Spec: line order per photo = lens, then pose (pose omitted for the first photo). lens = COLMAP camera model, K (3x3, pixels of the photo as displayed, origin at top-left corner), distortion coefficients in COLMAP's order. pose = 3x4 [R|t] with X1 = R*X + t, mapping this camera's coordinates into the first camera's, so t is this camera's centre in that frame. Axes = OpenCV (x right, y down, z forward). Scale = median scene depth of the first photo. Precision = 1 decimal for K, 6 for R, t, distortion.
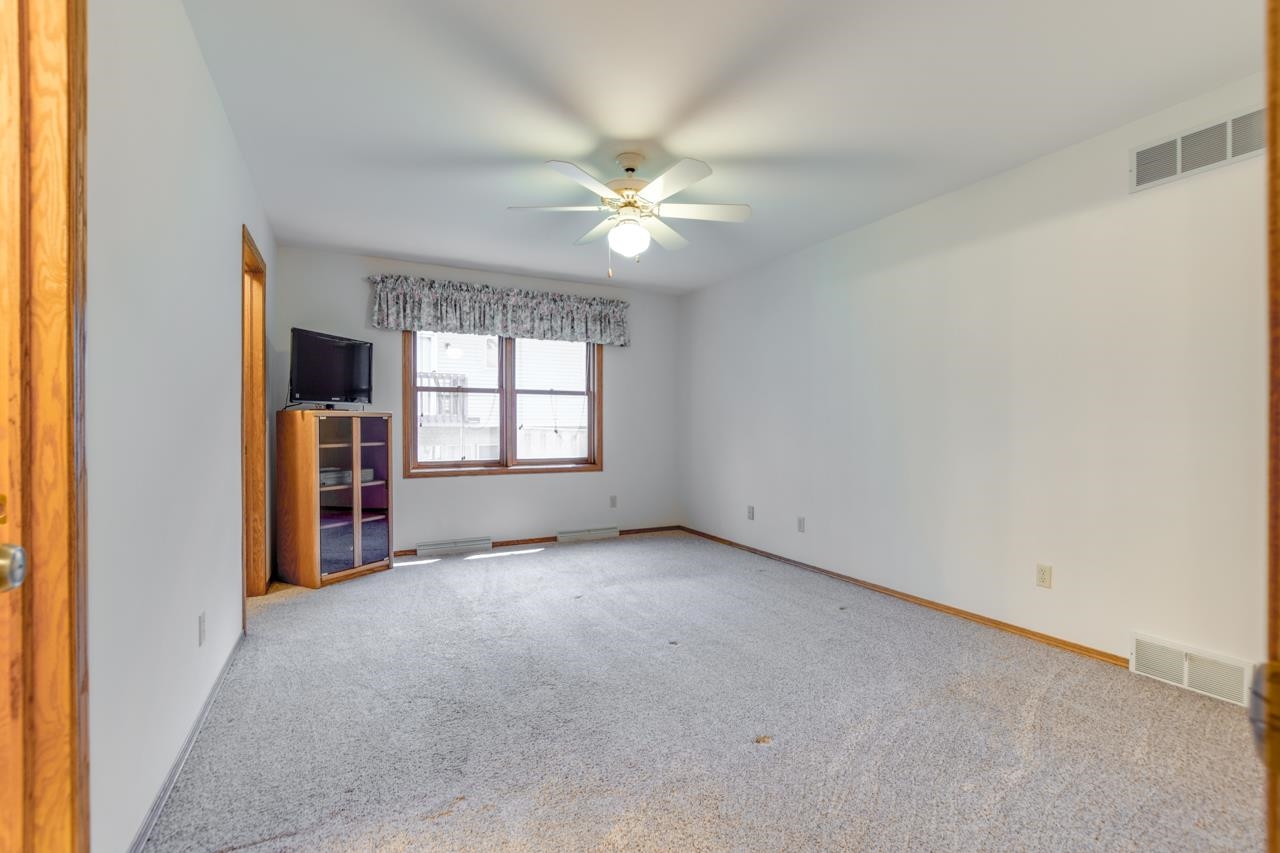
lens RADIAL K [[563.9, 0, 648.0], [0, 563.9, 429.8], [0, 0, 1]] dist [-0.024760, 0.000137]
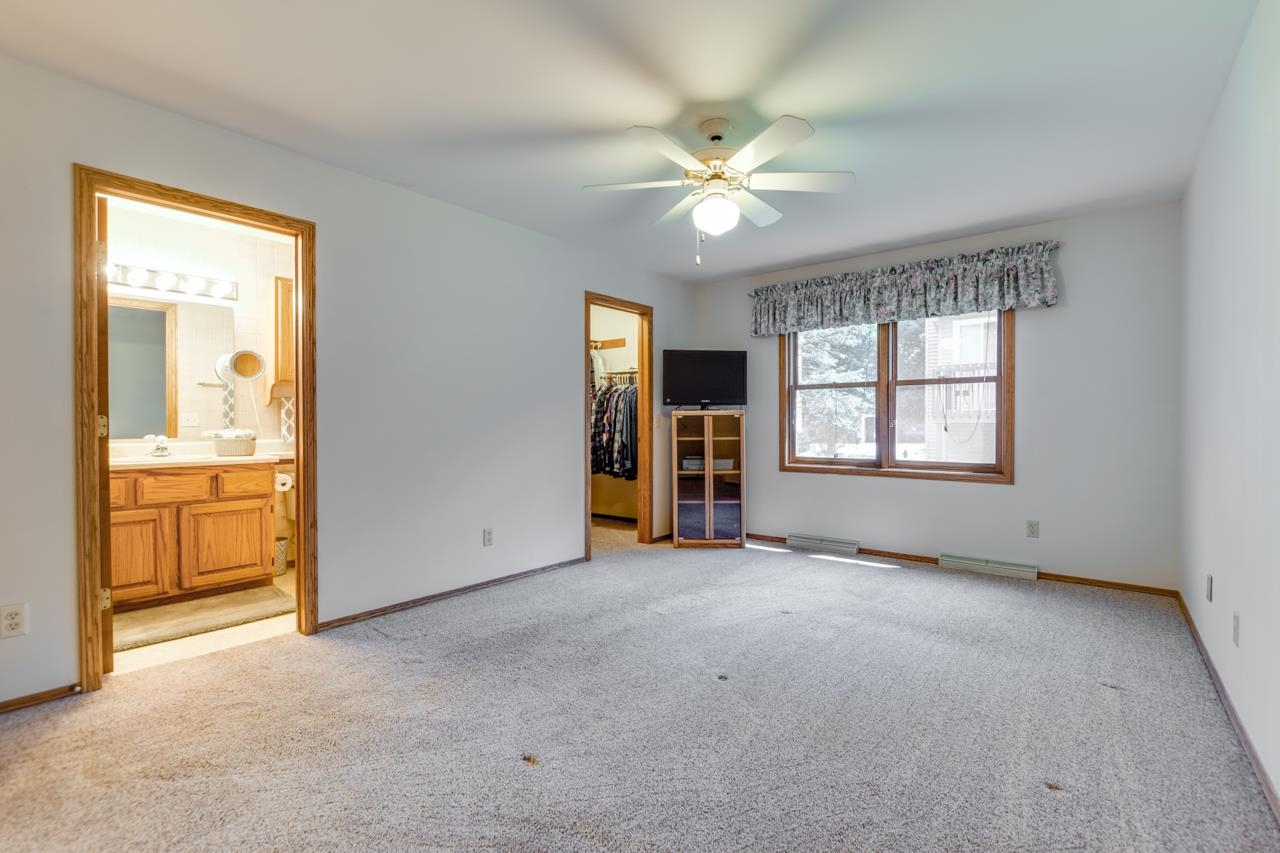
lens RADIAL K [[563.9, 0, 648.0], [0, 563.9, 429.8], [0, 0, 1]] dist [-0.024760, 0.000137]
pose [[0.389648, 0.009863, -0.920911, 0.467744], [-0.004243, 0.999951, 0.008914, -0.001834], [0.920954, 0.000434, 0.389671, 0.339003]]
